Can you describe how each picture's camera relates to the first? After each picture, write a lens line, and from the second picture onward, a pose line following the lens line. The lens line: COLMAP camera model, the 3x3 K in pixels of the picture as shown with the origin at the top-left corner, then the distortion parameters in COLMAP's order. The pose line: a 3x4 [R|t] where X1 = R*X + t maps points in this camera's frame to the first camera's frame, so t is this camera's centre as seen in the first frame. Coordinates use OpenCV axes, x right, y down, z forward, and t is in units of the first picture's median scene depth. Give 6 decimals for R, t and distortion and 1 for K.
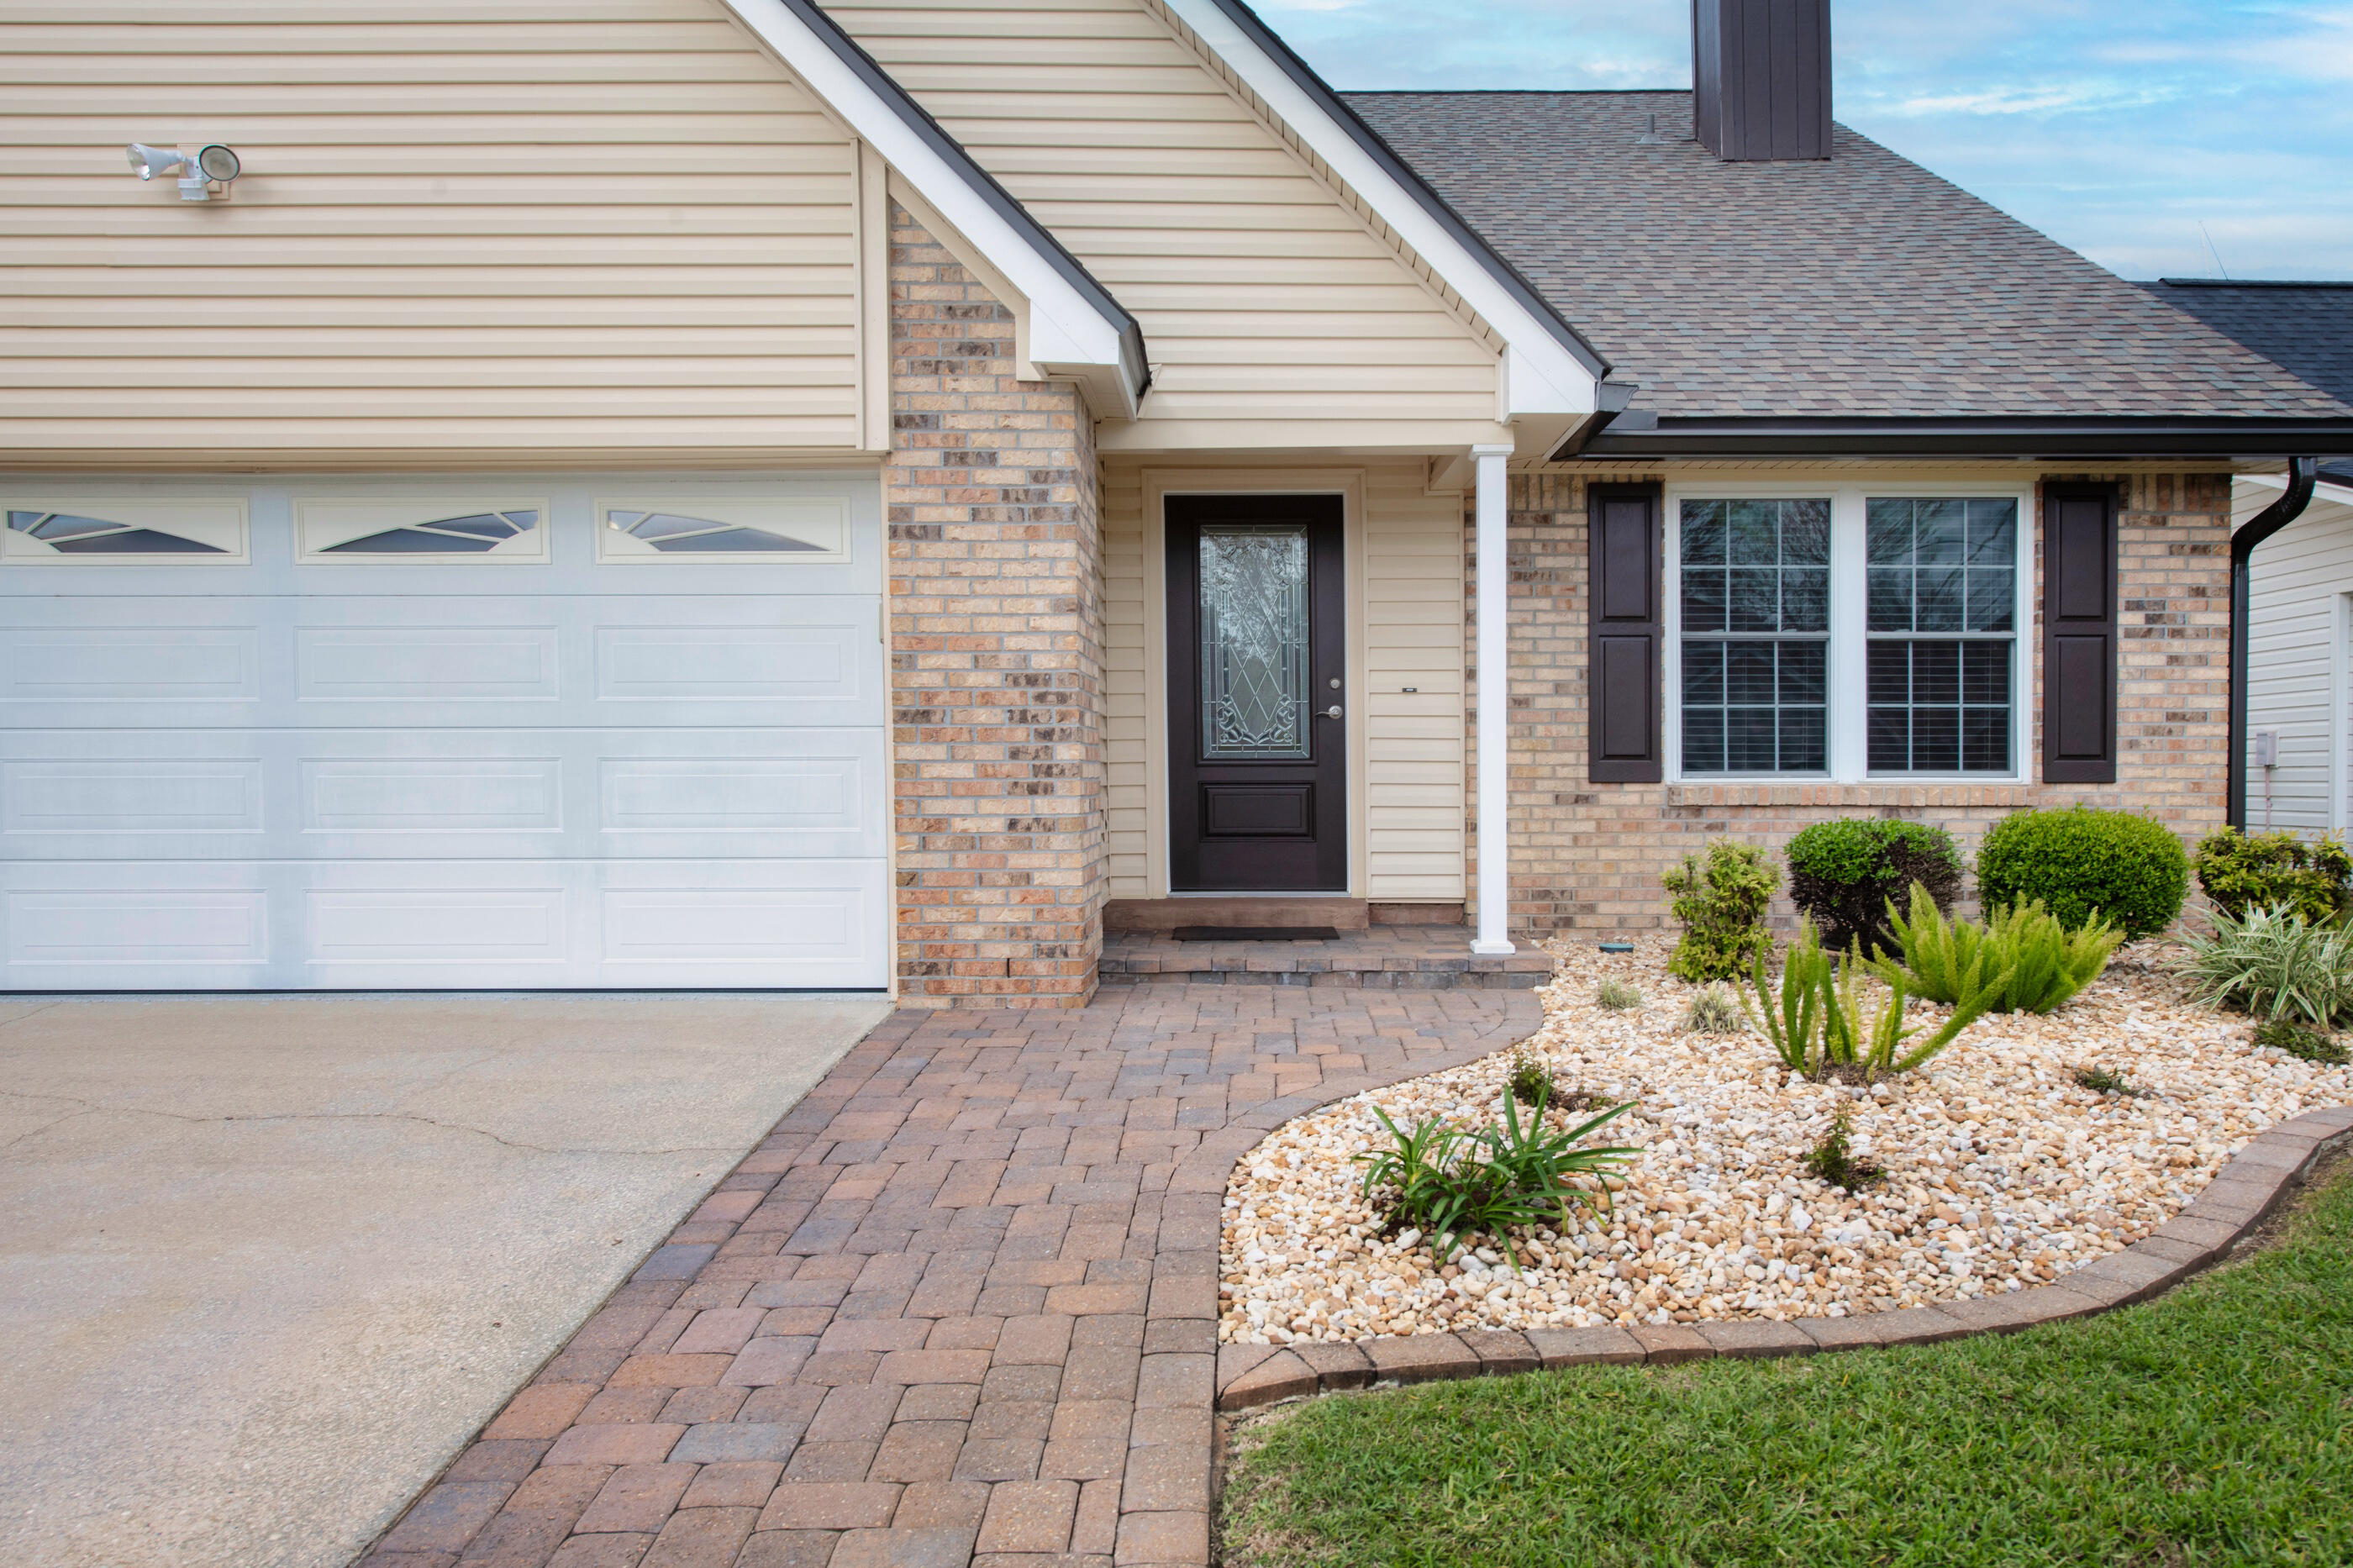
lens RADIAL K [[1587.7, 0, 1177.5], [0, 1587.7, 780.7], [0, 0, 1]] dist [-0.008241, -0.001668]
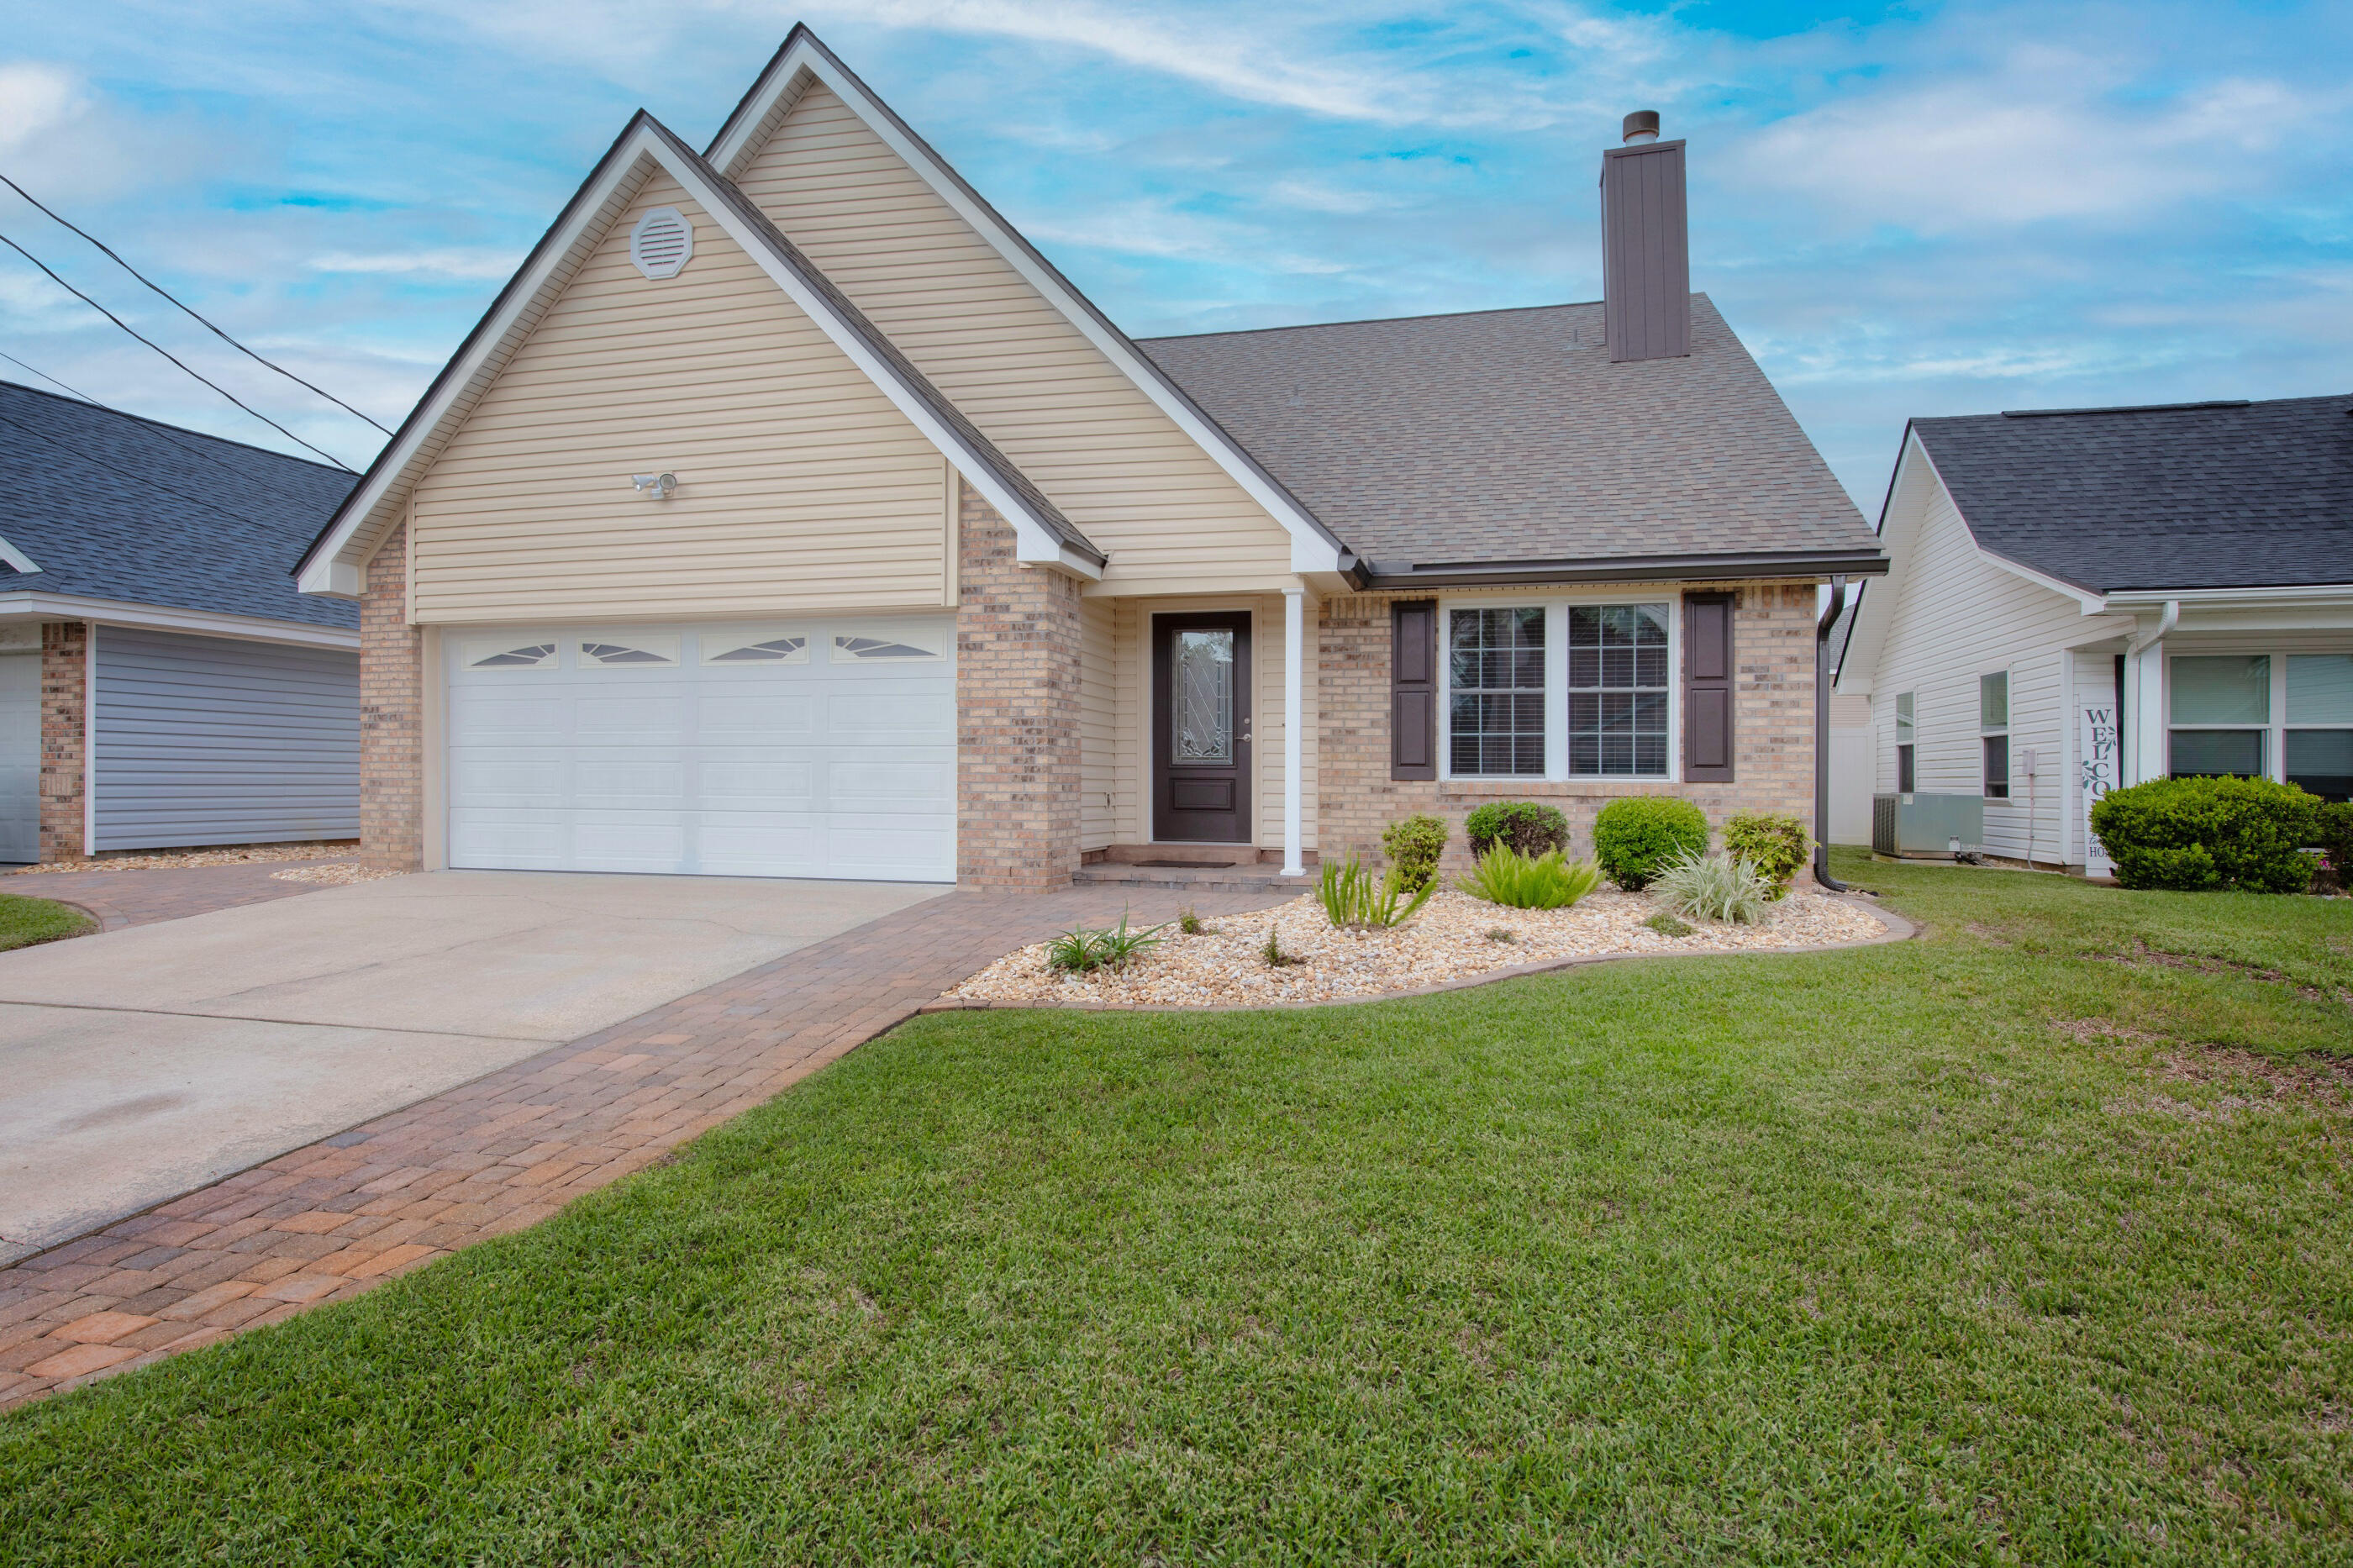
lens RADIAL K [[1311.9, 0, 1173.5], [0, 1311.9, 720.5], [0, 0, 1]] dist [-0.064159, -0.000074]
pose [[0.966879, -0.003582, -0.255211, 0.434148], [-0.009763, 0.998651, -0.051006, 0.012301], [0.255050, 0.051809, 0.965539, -0.433813]]
